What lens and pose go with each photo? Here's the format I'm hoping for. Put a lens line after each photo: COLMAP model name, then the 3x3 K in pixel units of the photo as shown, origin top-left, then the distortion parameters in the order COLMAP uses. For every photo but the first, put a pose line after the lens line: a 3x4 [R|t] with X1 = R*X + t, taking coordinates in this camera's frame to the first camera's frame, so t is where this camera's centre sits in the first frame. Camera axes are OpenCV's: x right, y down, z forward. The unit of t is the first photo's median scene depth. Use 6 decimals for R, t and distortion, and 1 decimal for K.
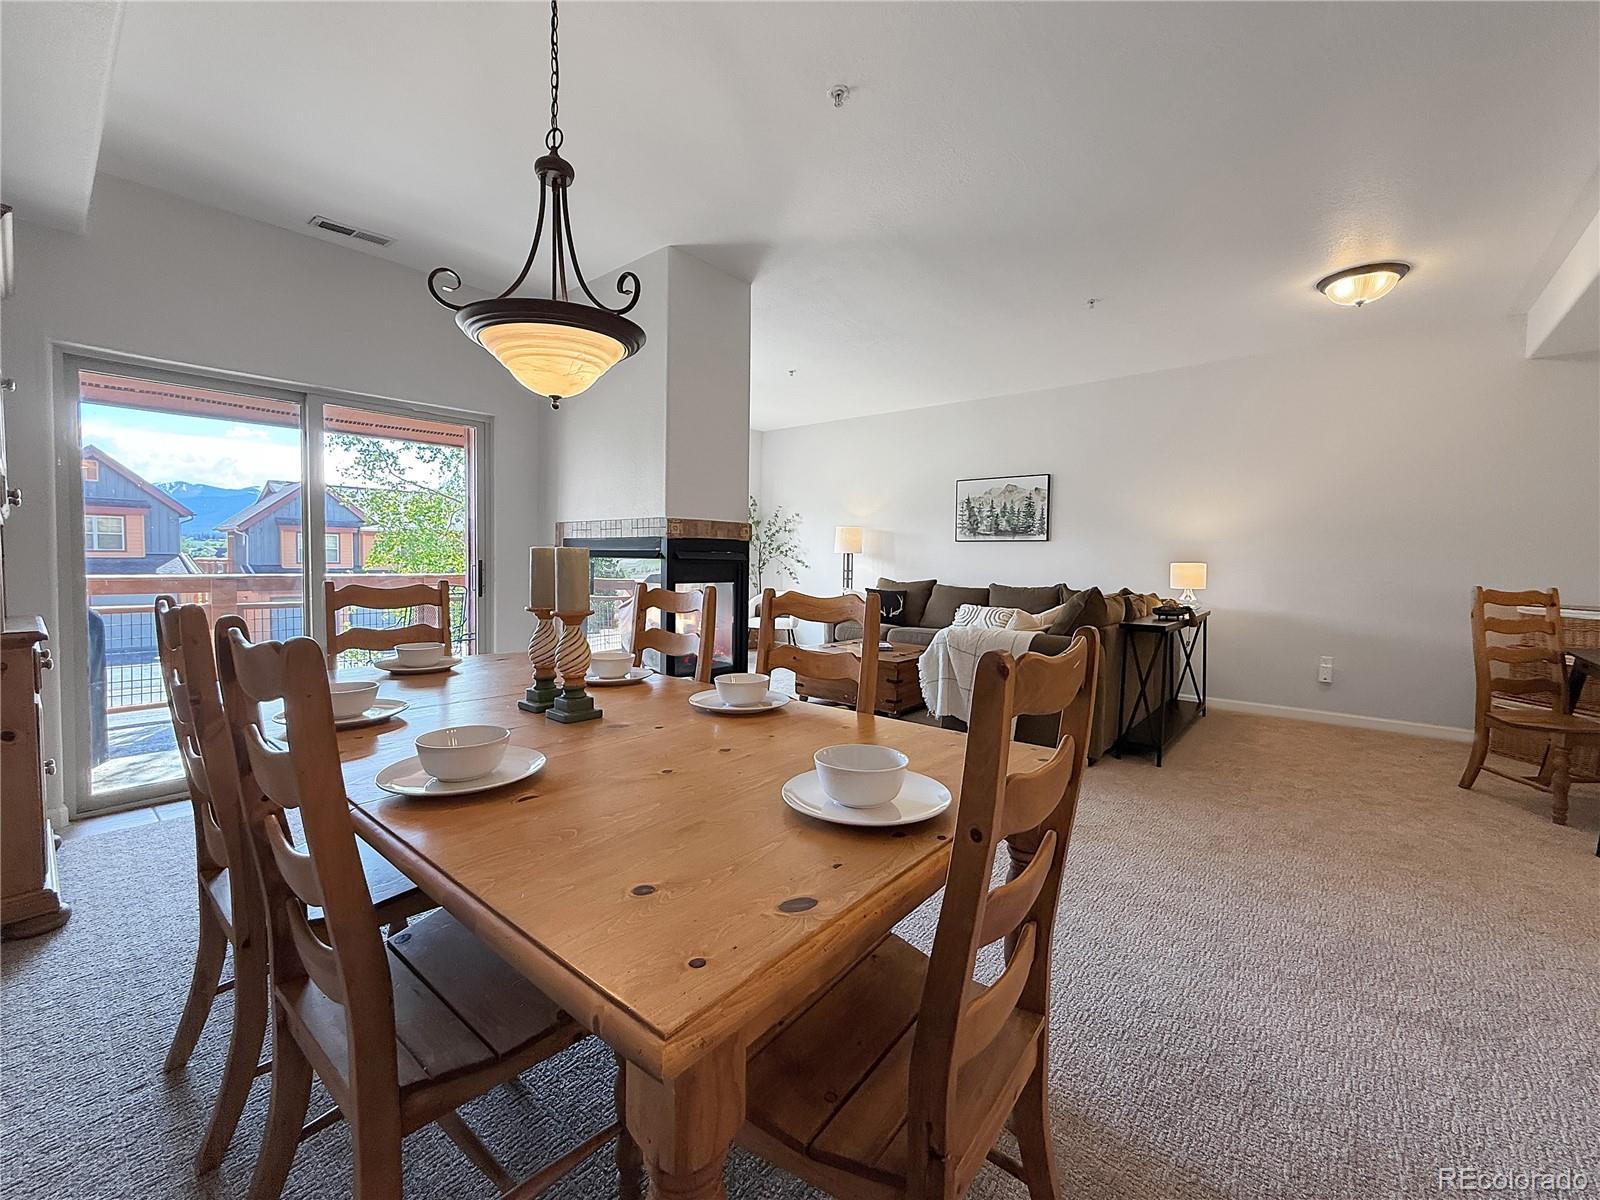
lens RADIAL K [[649.3, 0, 800.0], [0, 649.3, 600.0], [0, 0, 1]] dist [0.001135, 0.000153]
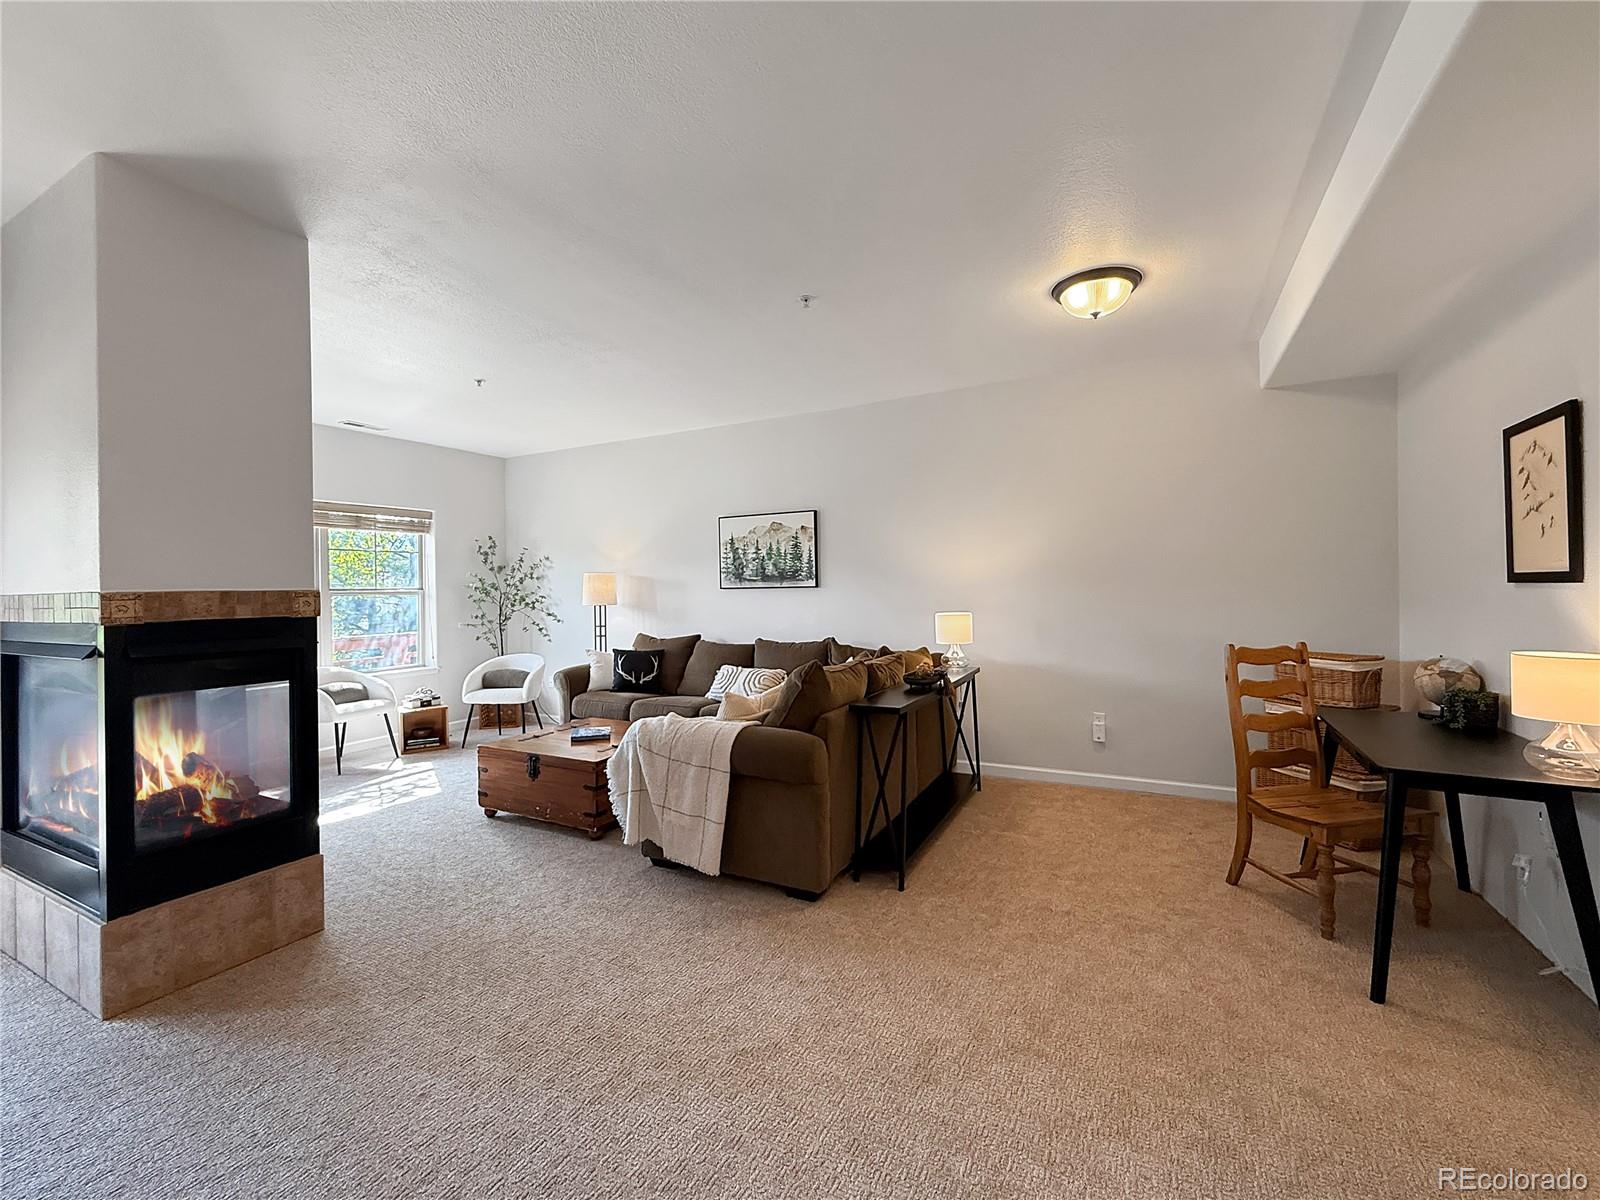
lens RADIAL K [[657.4, 0, 797.3], [0, 657.4, 609.6], [0, 0, 1]] dist [-0.002629, -0.000083]
pose [[0.977390, -0.036363, 0.208295, 0.175851], [0.043329, 0.998640, -0.028980, -0.037713], [-0.206958, 0.037350, 0.977637, 0.155454]]
